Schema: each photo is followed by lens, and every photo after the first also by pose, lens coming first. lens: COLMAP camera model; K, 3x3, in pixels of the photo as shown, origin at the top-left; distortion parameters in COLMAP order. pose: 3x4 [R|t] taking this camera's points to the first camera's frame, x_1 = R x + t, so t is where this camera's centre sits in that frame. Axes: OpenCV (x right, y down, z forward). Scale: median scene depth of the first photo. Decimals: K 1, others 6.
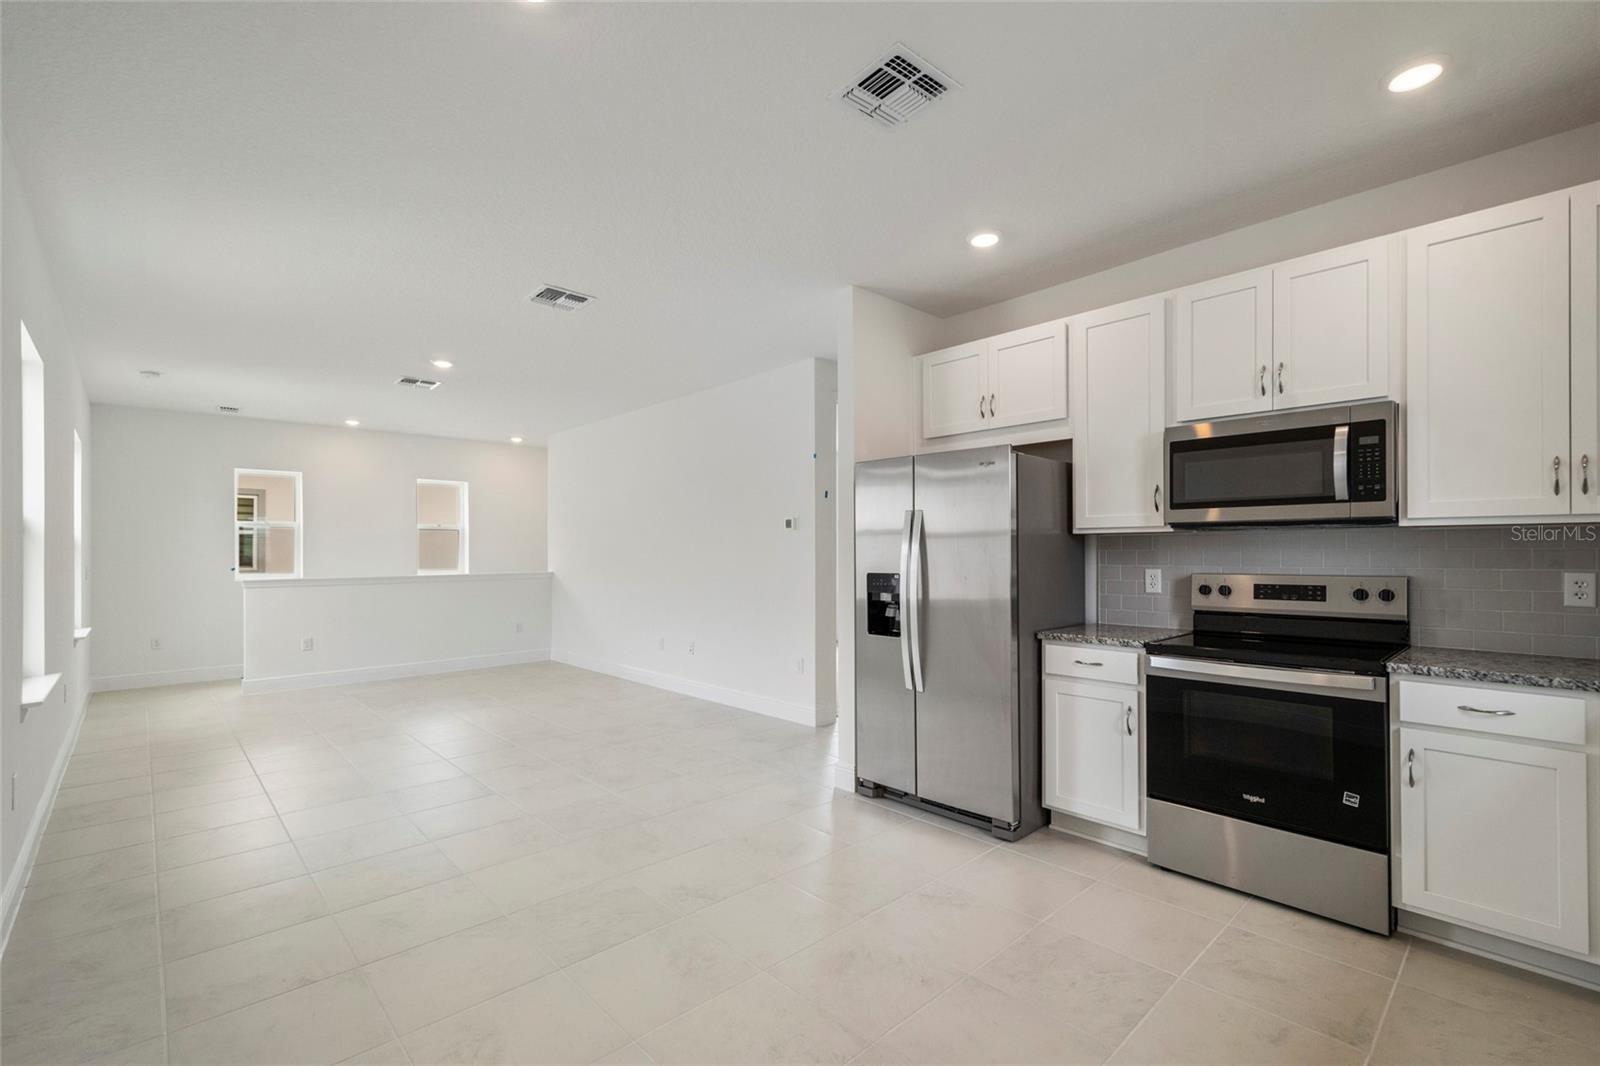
lens RADIAL K [[703.5, 0, 794.0], [0, 703.5, 551.4], [0, 0, 1]] dist [0.004277, -0.000813]
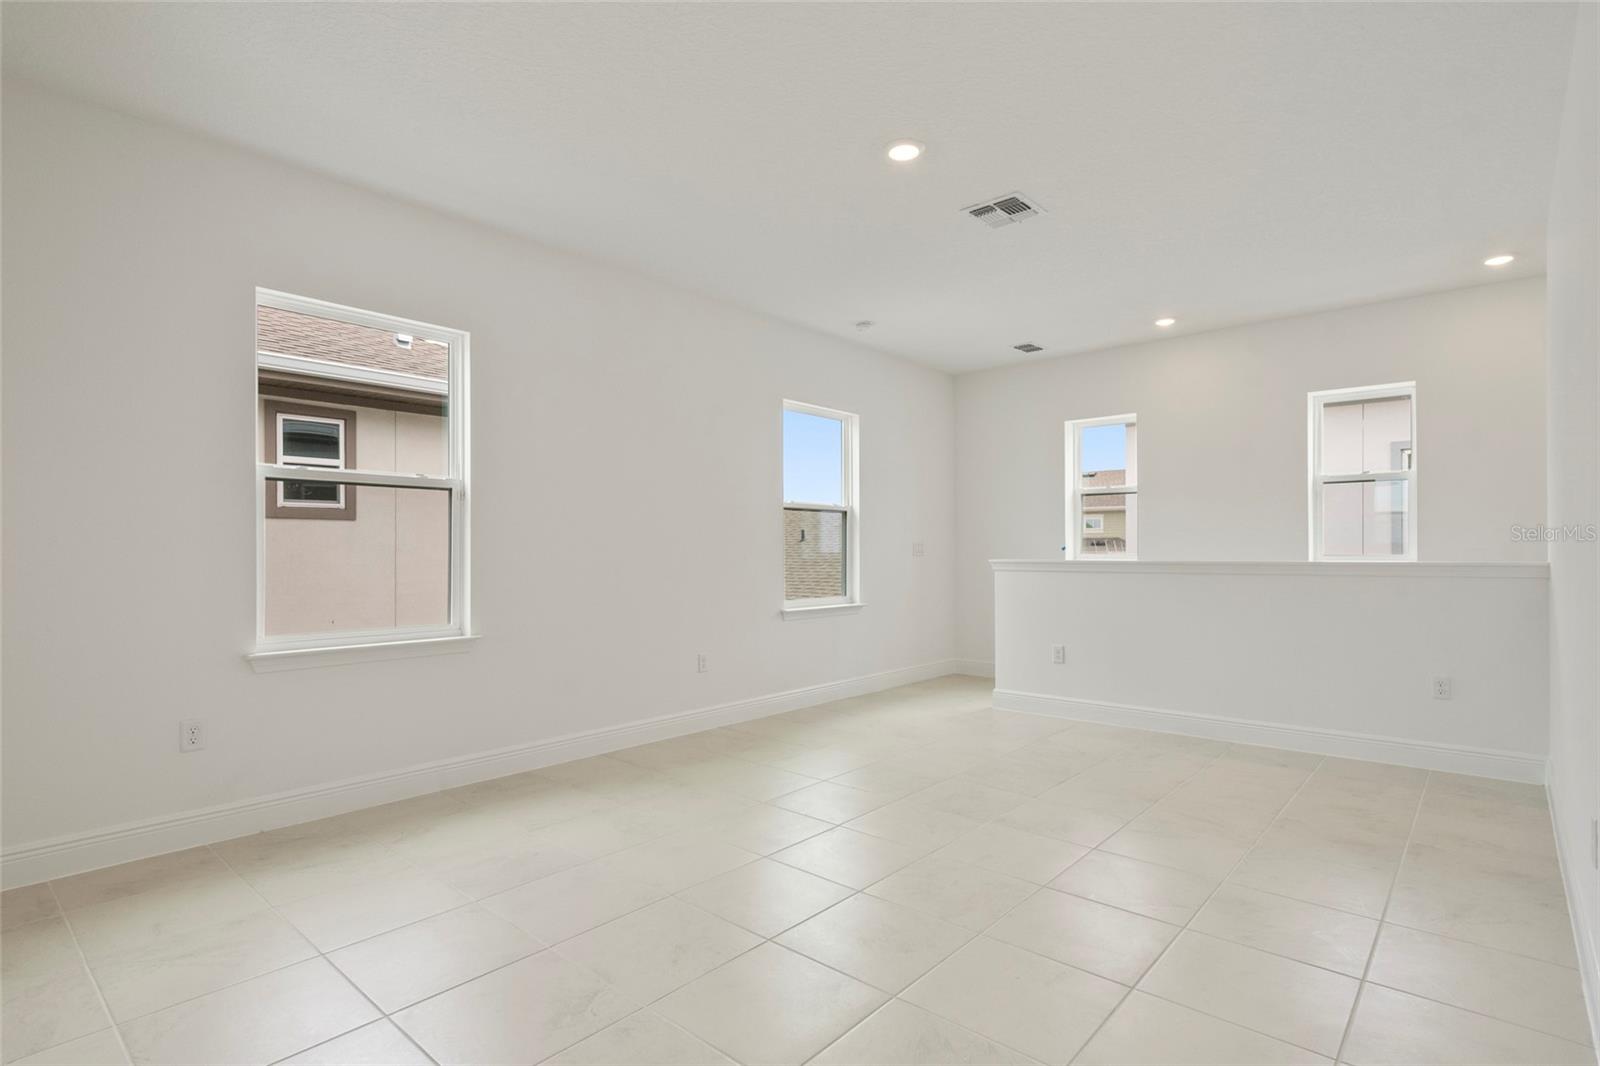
lens RADIAL K [[780.7, 0, 800.2], [0, 780.7, 550.9], [0, 0, 1]] dist [-0.004092, -0.000759]
pose [[0.102173, 0.007247, -0.994740, 0.047501], [0.001273, 0.999972, 0.007416, 0.018724], [0.994766, -0.002024, 0.102161, 0.555794]]
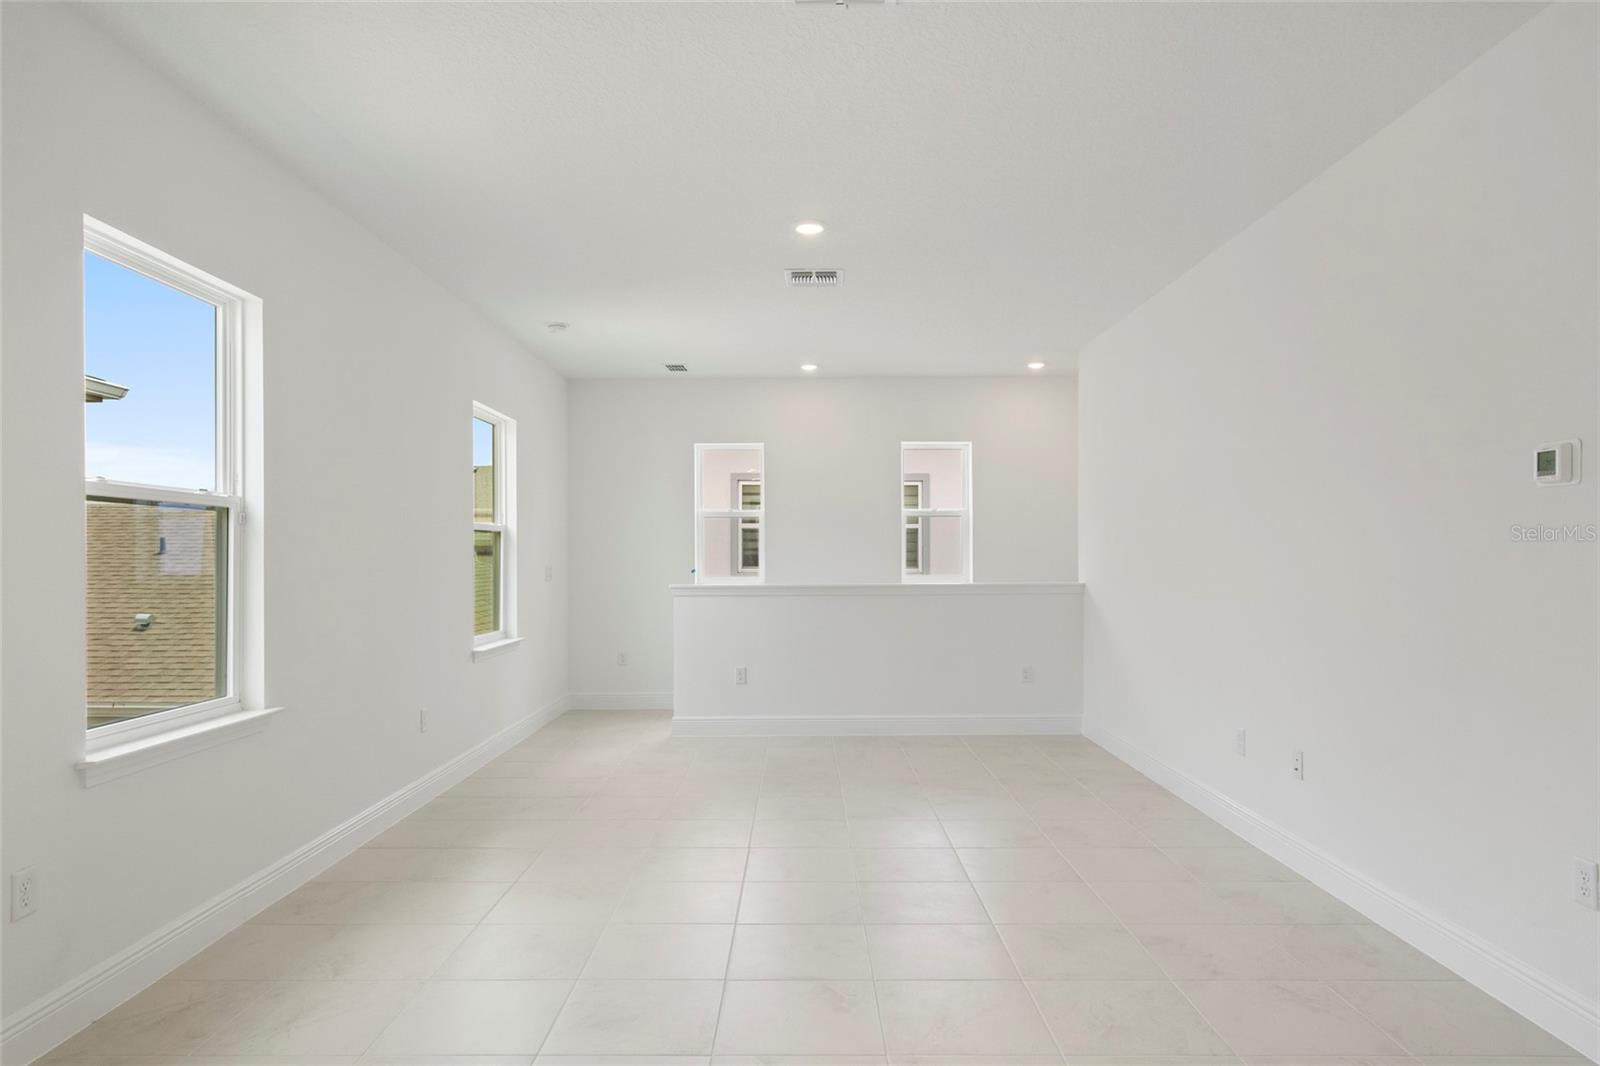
lens RADIAL K [[972.0, 0, 797.2], [0, 972.0, 553.3], [0, 0, 1]] dist [-0.022365, -0.000419]
pose [[0.734824, 0.001497, -0.678256, 0.027271], [-0.000622, 0.999999, 0.001534, 0.003097], [0.678257, -0.000706, 0.734824, 0.256086]]
